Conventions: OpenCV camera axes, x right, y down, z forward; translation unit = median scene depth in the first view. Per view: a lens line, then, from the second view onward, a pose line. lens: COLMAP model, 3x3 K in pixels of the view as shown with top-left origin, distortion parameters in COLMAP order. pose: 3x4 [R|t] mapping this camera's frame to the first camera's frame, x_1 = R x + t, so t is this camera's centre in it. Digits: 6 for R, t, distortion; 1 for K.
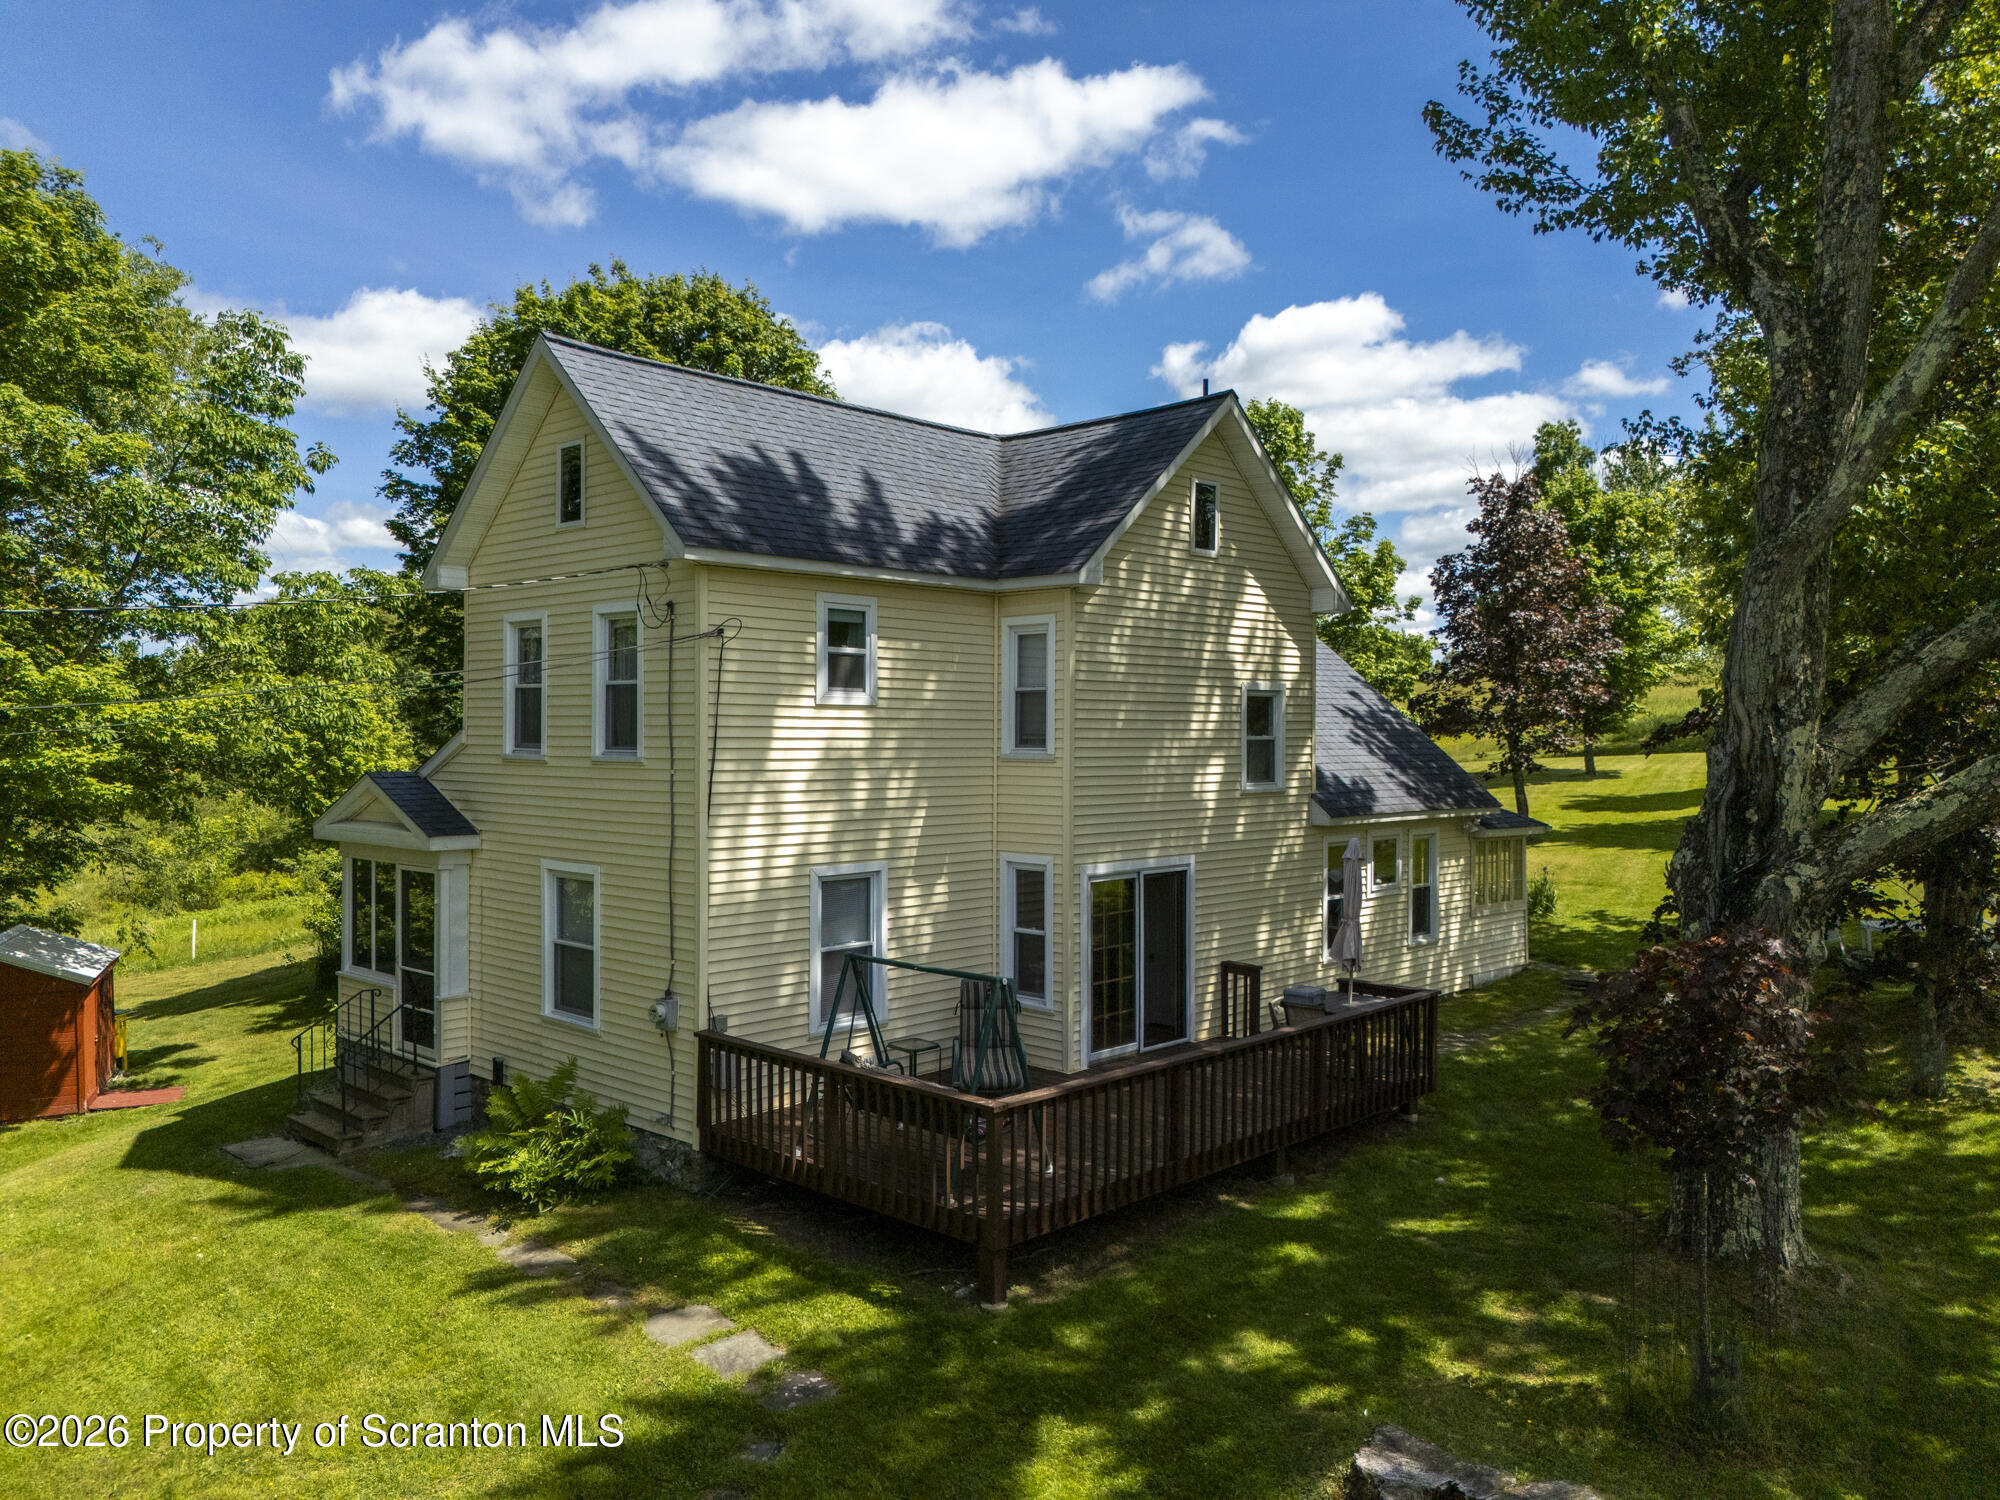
lens RADIAL K [[1418.3, 0, 1074.9], [0, 1418.3, 859.6], [0, 0, 1]] dist [0.057868, -0.000172]
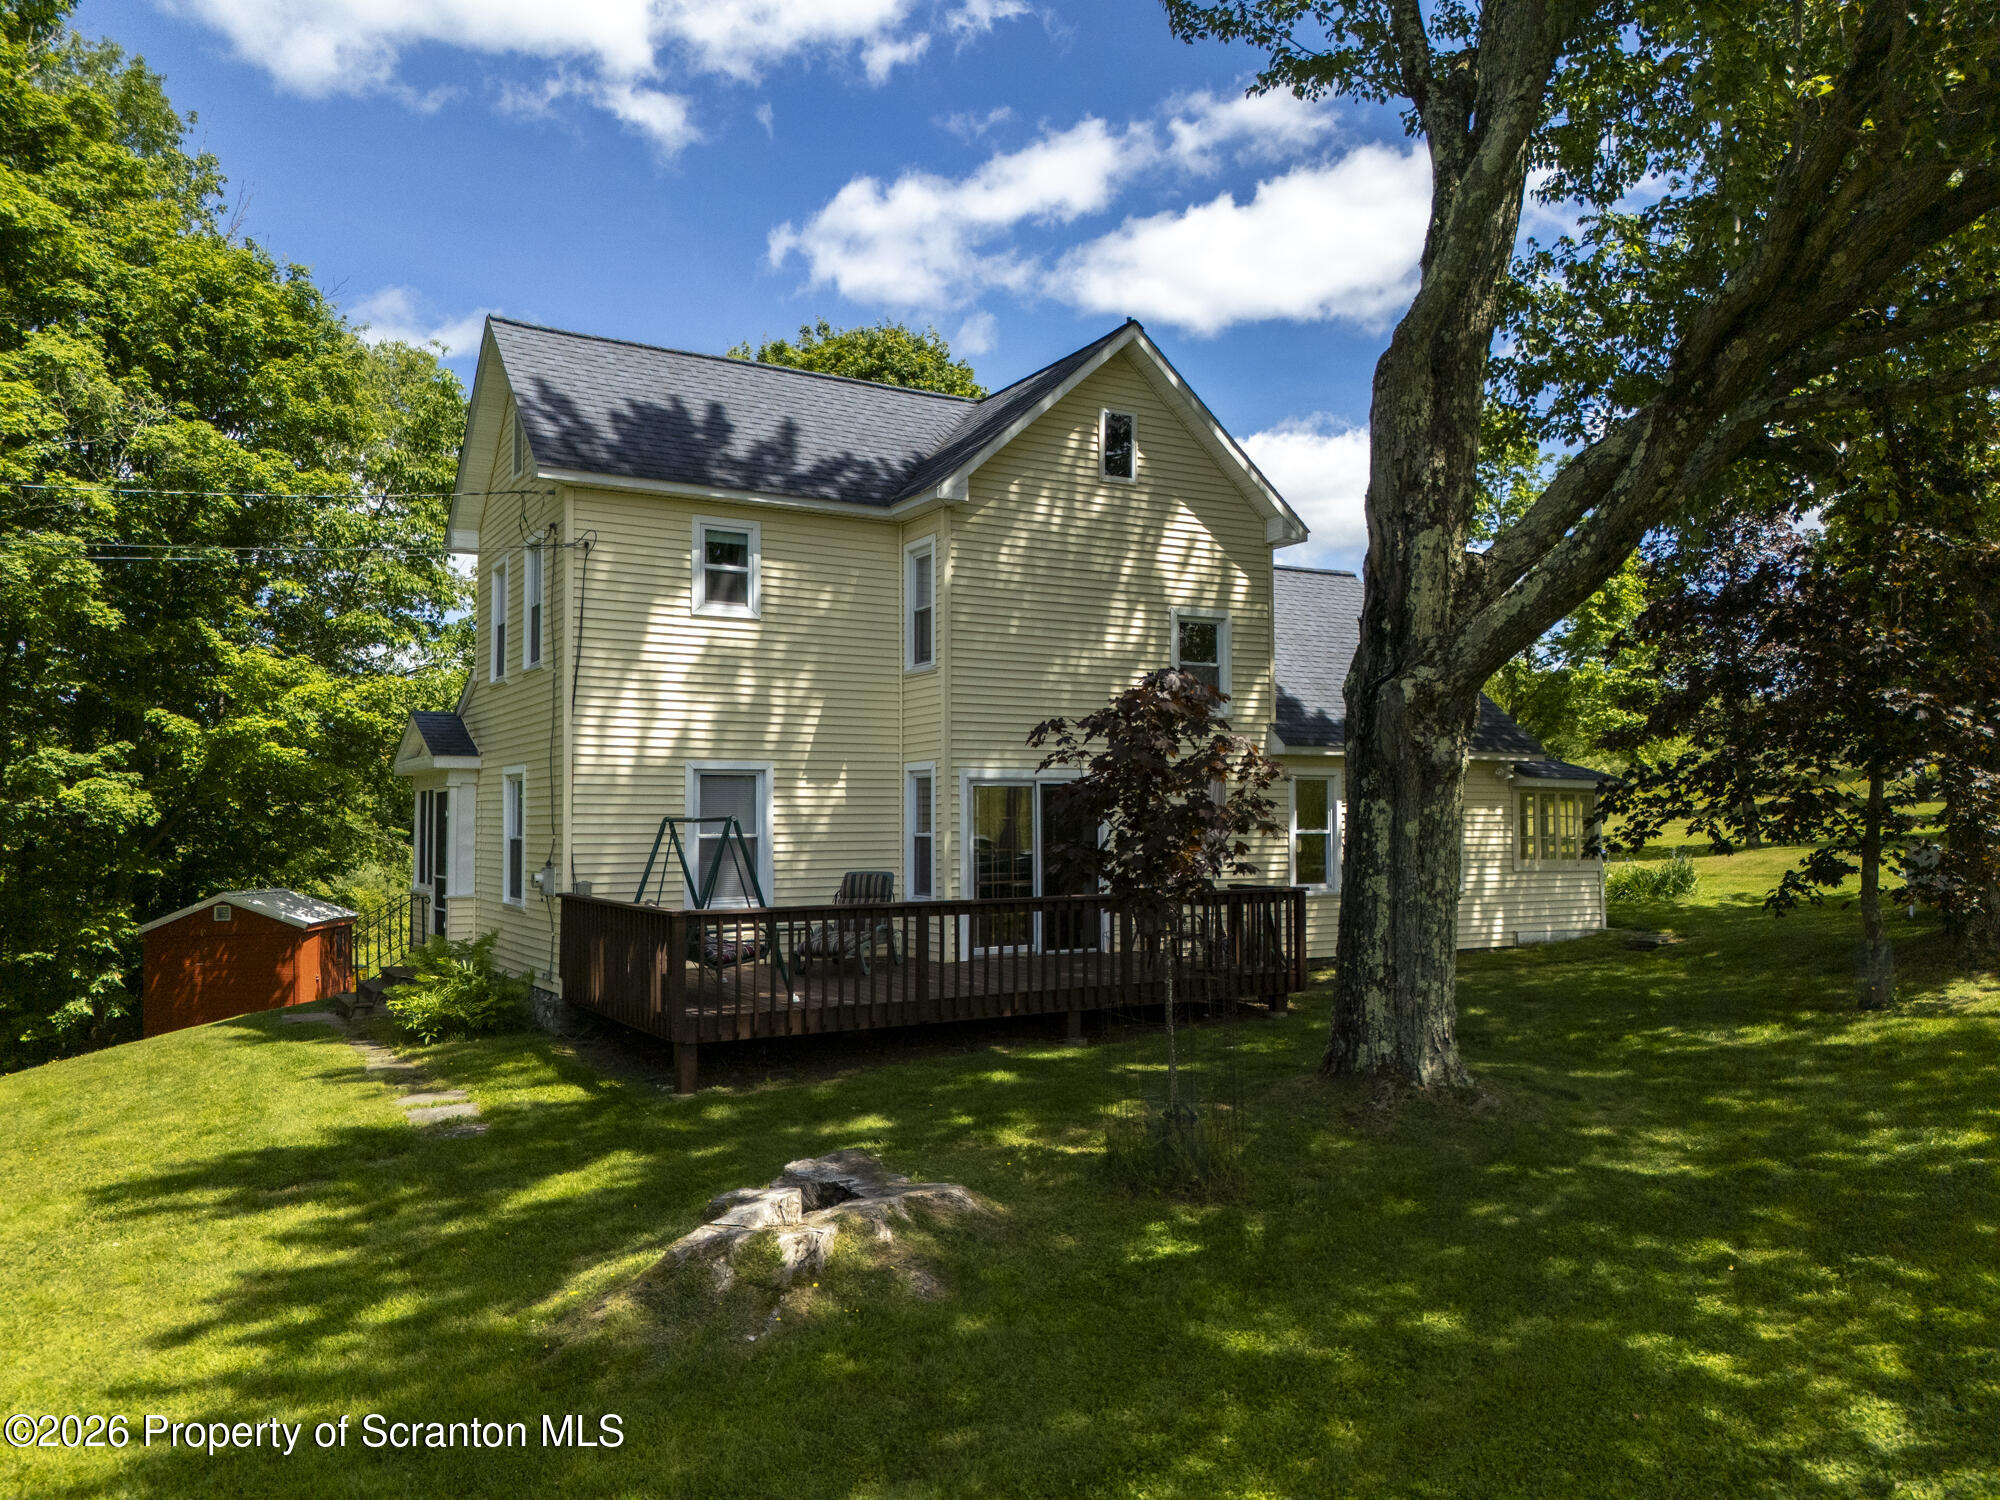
lens RADIAL K [[1418.3, 0, 1074.9], [0, 1418.3, 859.6], [0, 0, 1]] dist [0.057868, -0.000172]
pose [[0.967229, -0.007082, -0.253805, 0.368971], [-0.006329, 0.998628, -0.051985, 0.131881], [0.253825, 0.051888, 0.965857, 0.006025]]
